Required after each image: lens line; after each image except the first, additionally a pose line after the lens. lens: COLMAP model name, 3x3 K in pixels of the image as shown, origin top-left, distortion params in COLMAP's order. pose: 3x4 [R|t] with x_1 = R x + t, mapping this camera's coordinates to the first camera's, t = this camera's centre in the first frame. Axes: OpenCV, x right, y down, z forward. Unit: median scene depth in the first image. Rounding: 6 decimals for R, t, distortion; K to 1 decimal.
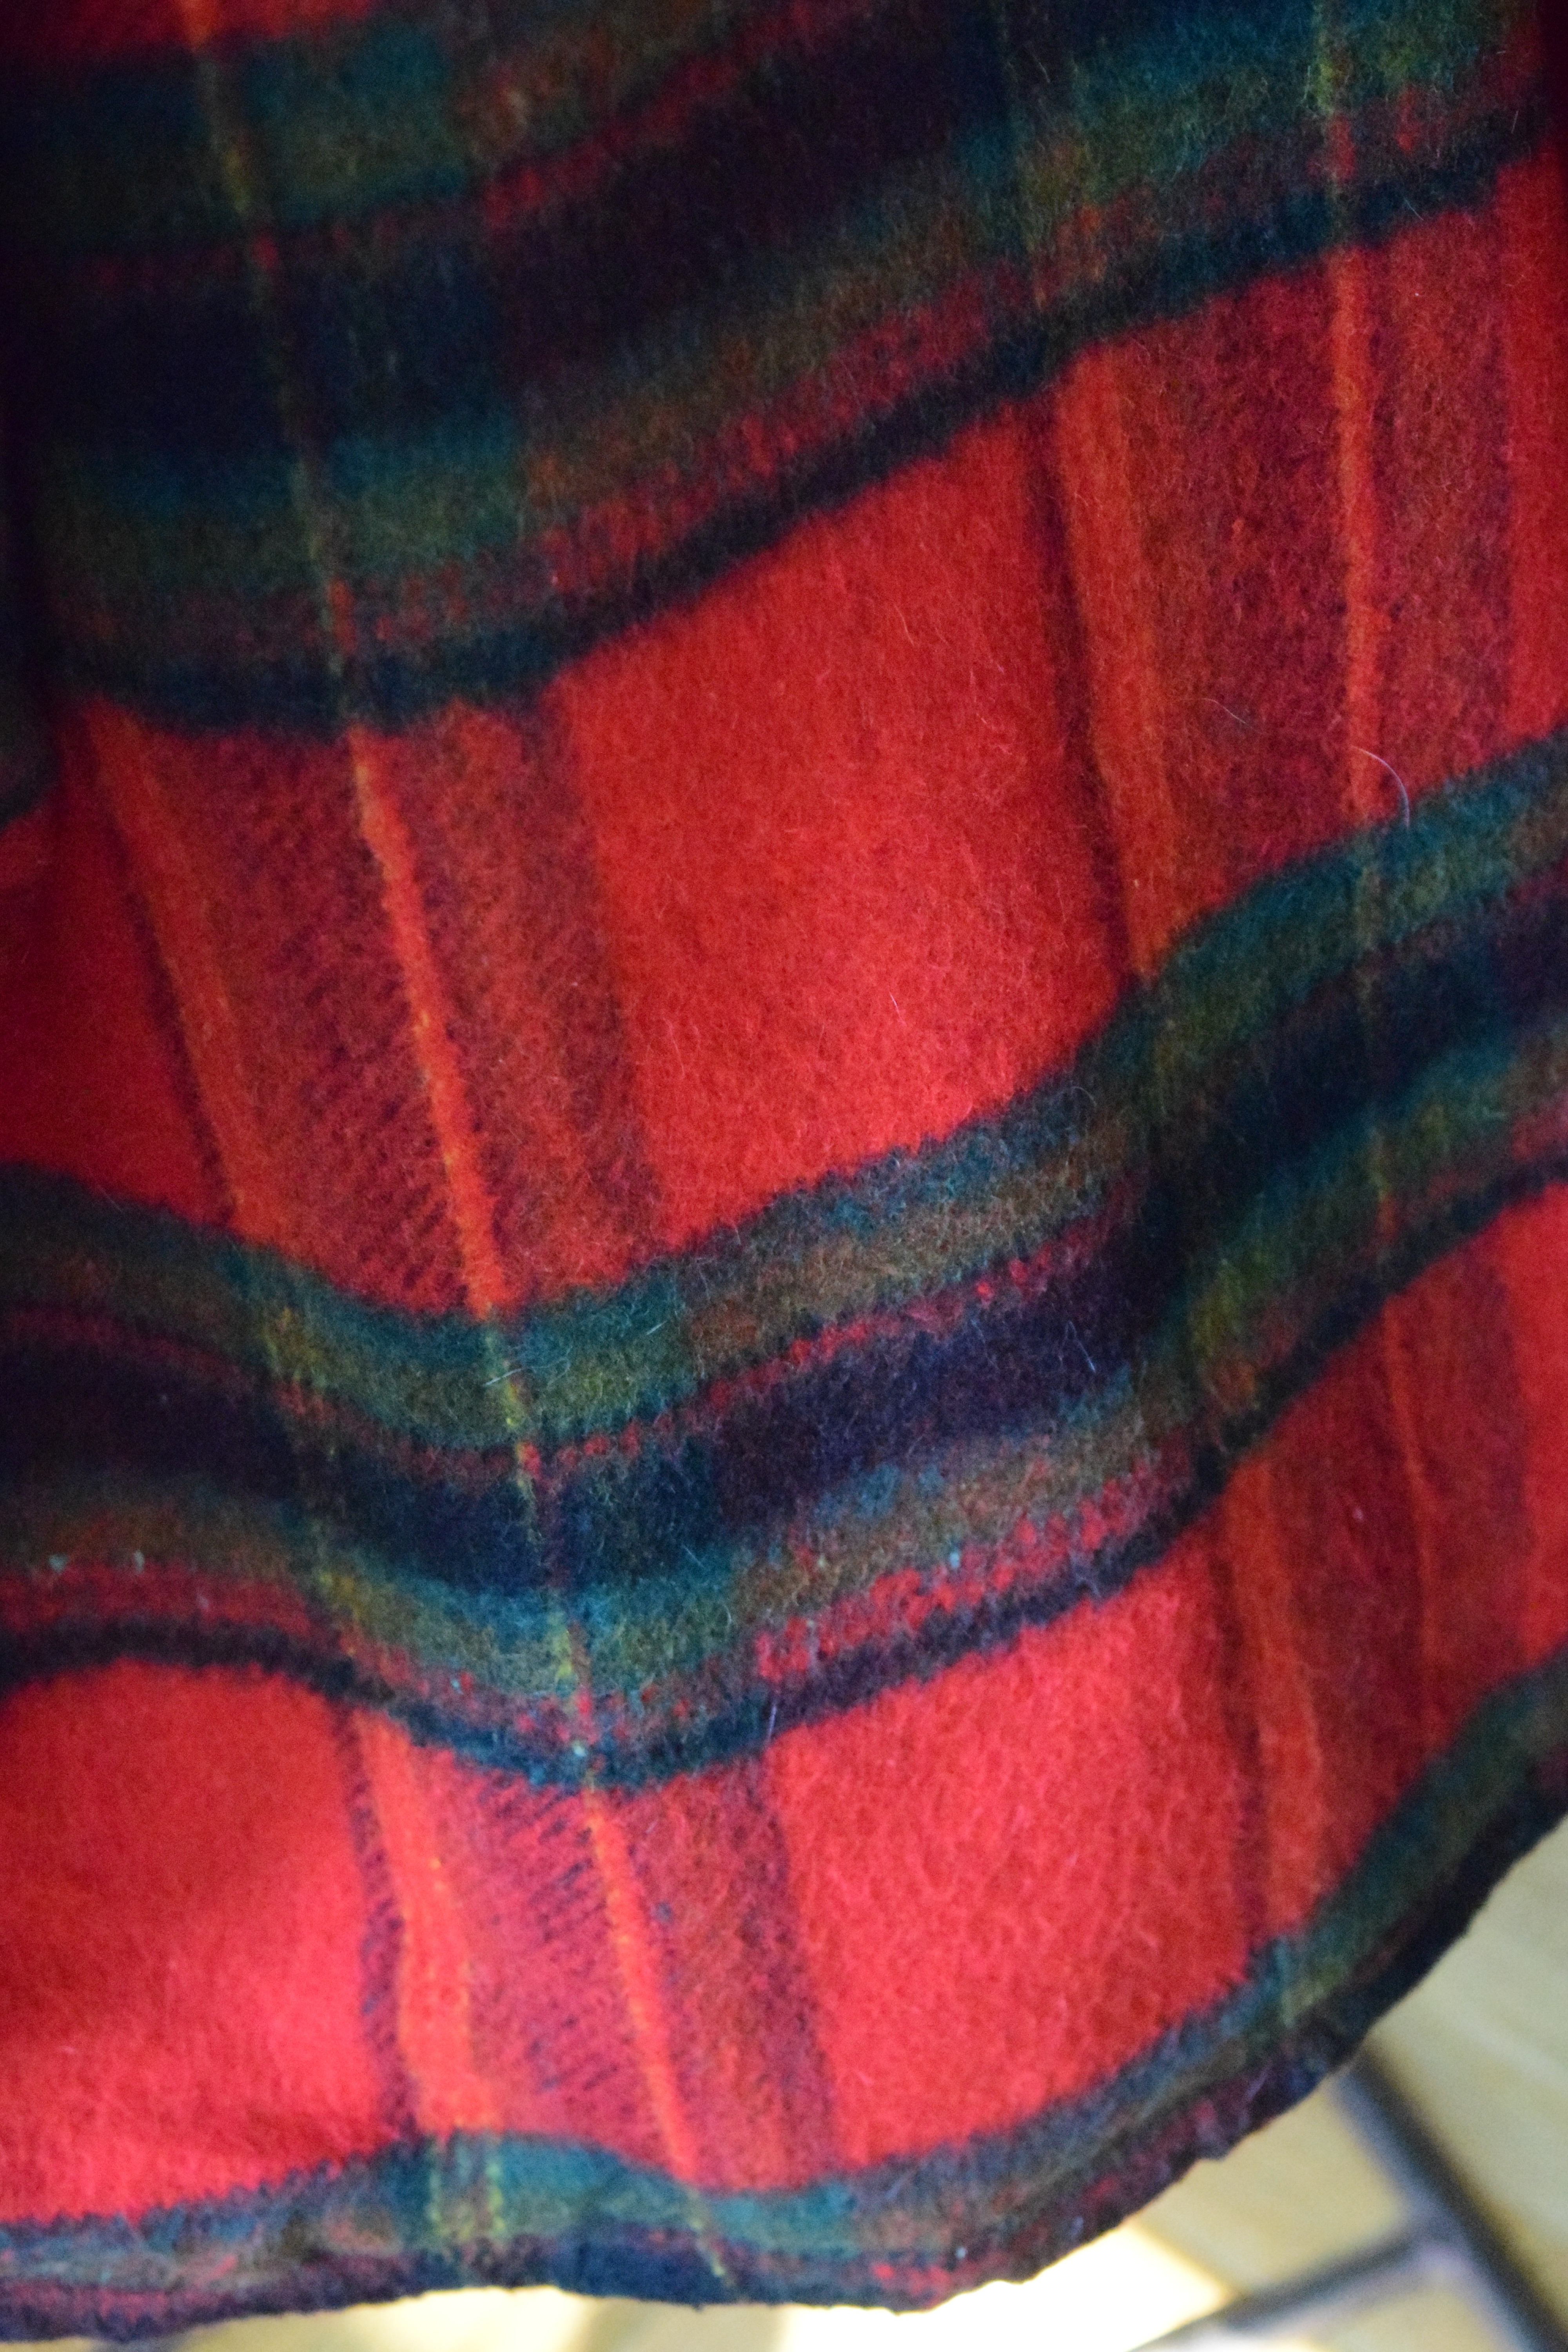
lens RADIAL K [[5055.9, 0, 784.0], [0, 5055.9, 1176.0], [0, 0, 1]] dist [-0.018175, 0.024154]
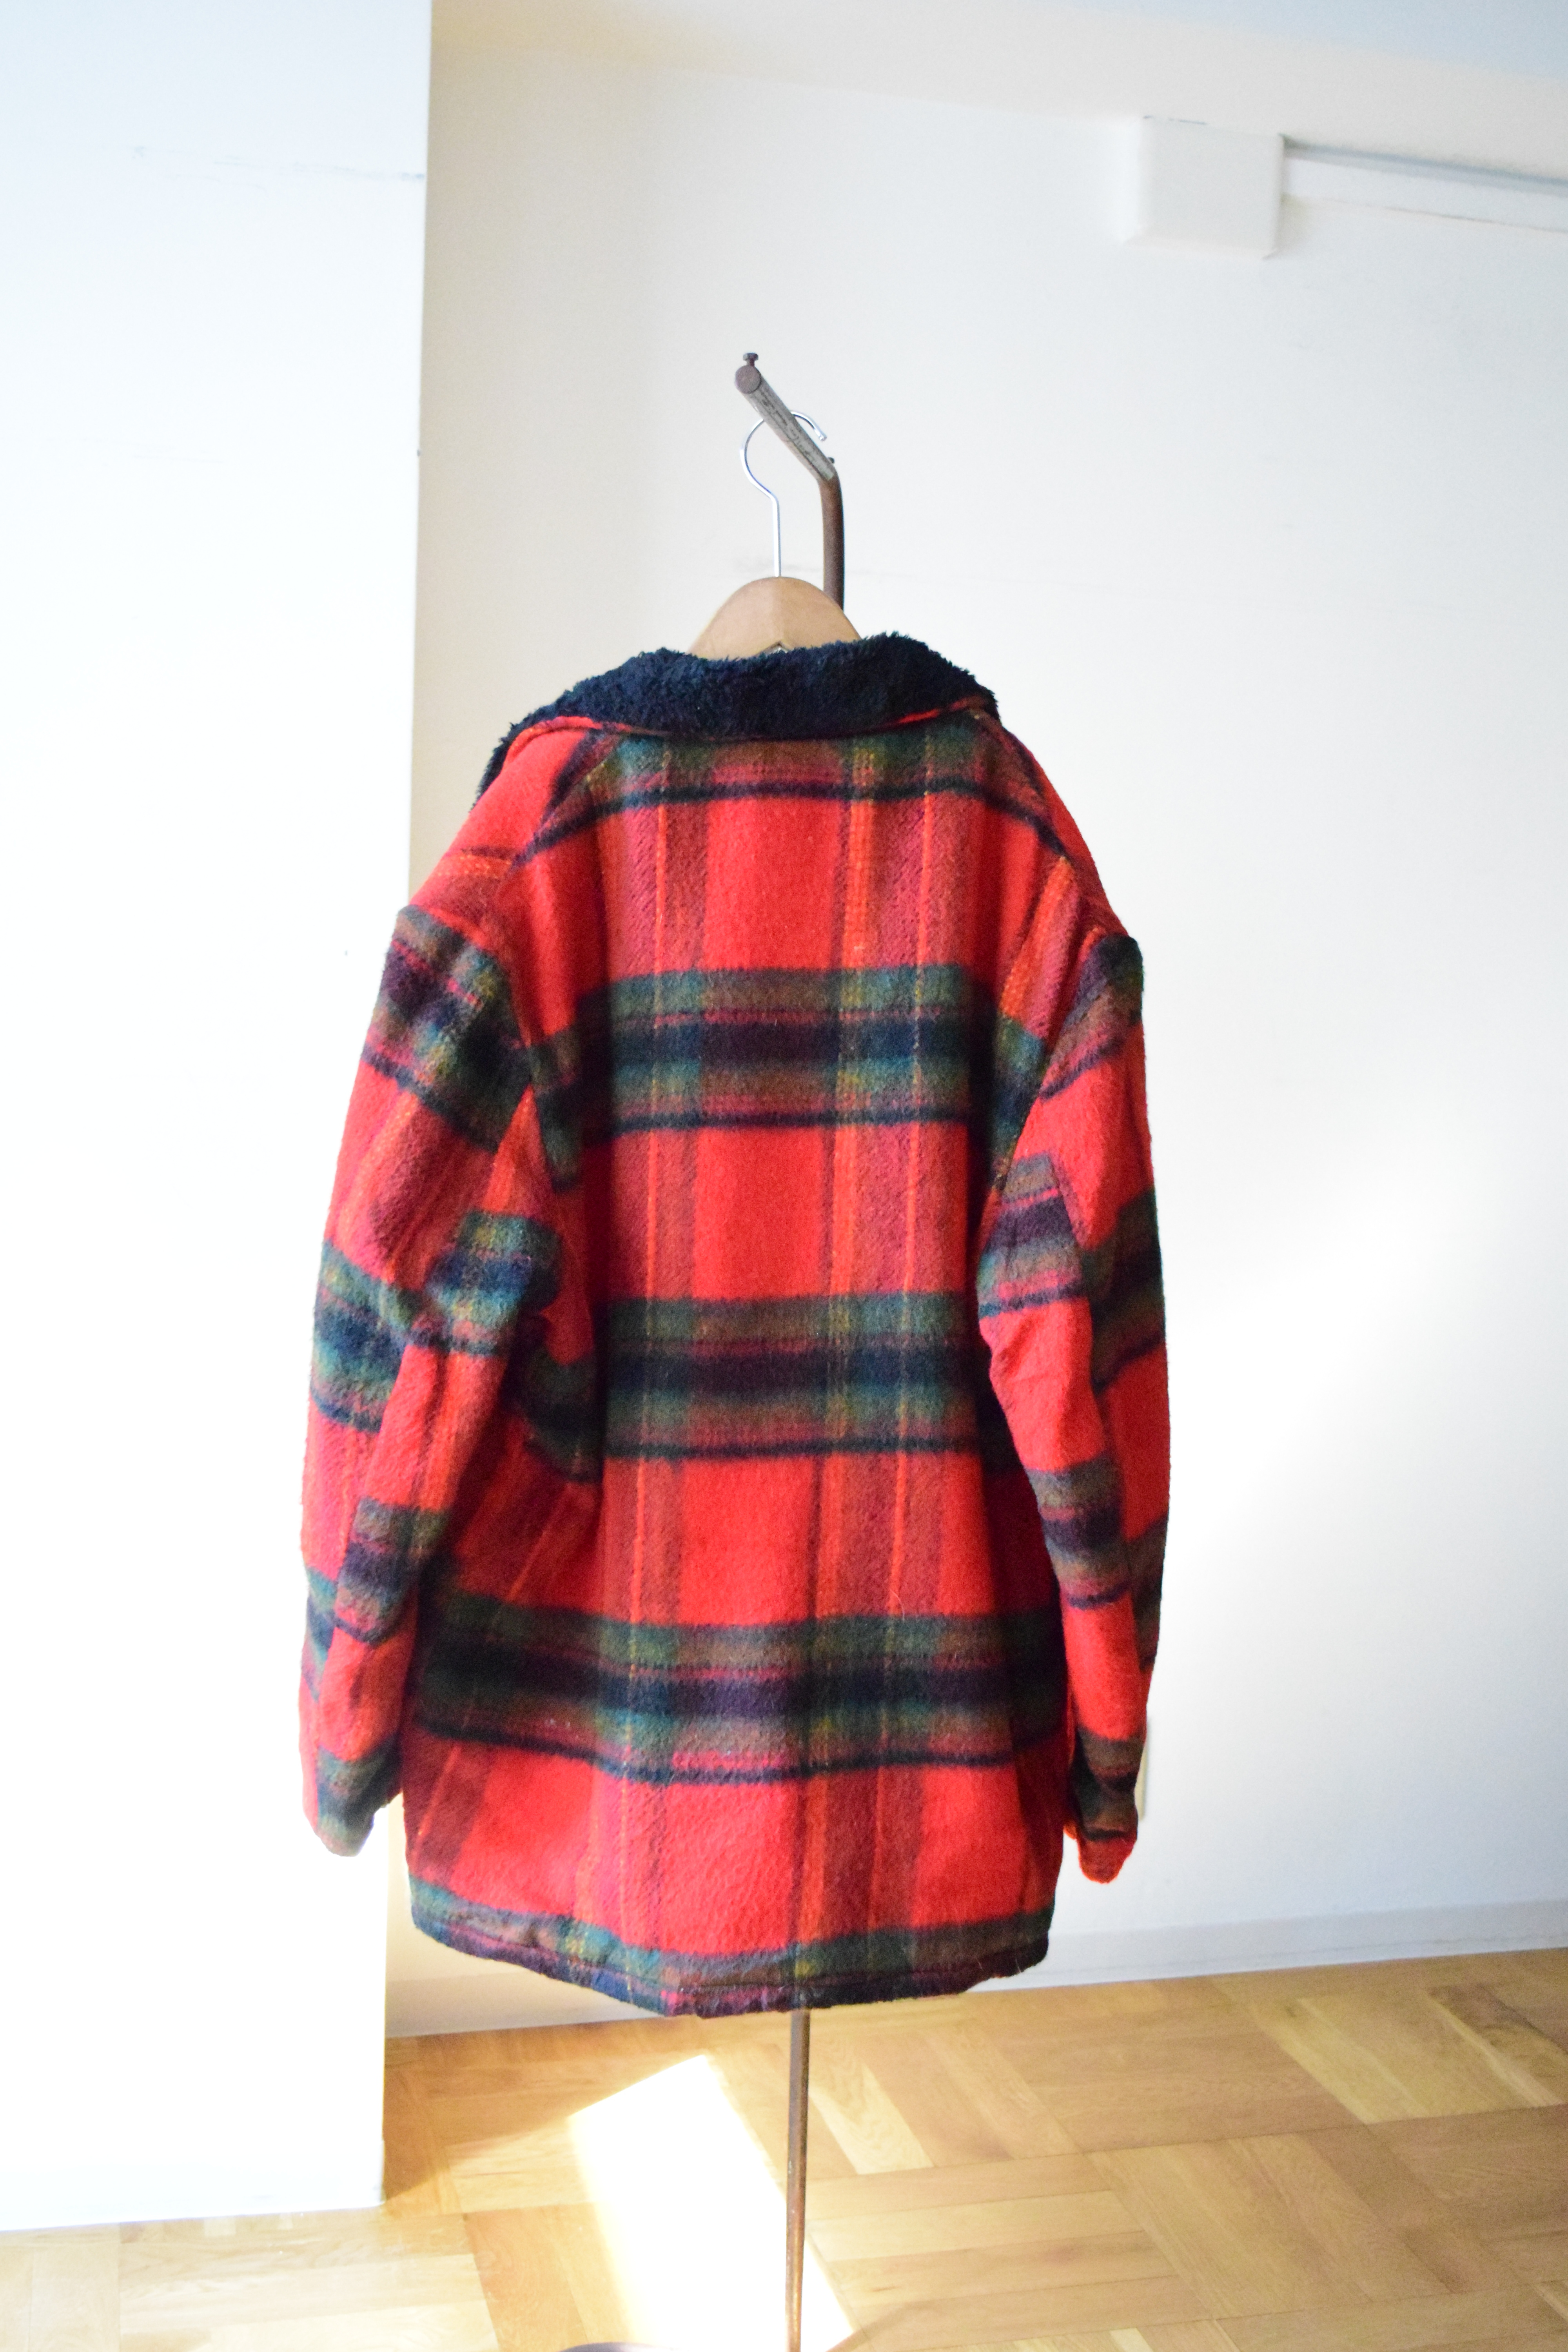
lens RADIAL K [[2550.5, 0, 784.0], [0, 2550.5, 1176.0], [0, 0, 1]] dist [-0.005771, 0.002797]
pose [[0.872166, 0.185828, -0.452542, 0.940142], [-0.414734, 0.771481, -0.482506, 0.710492], [0.259465, 0.608510, 0.749929, -0.791083]]
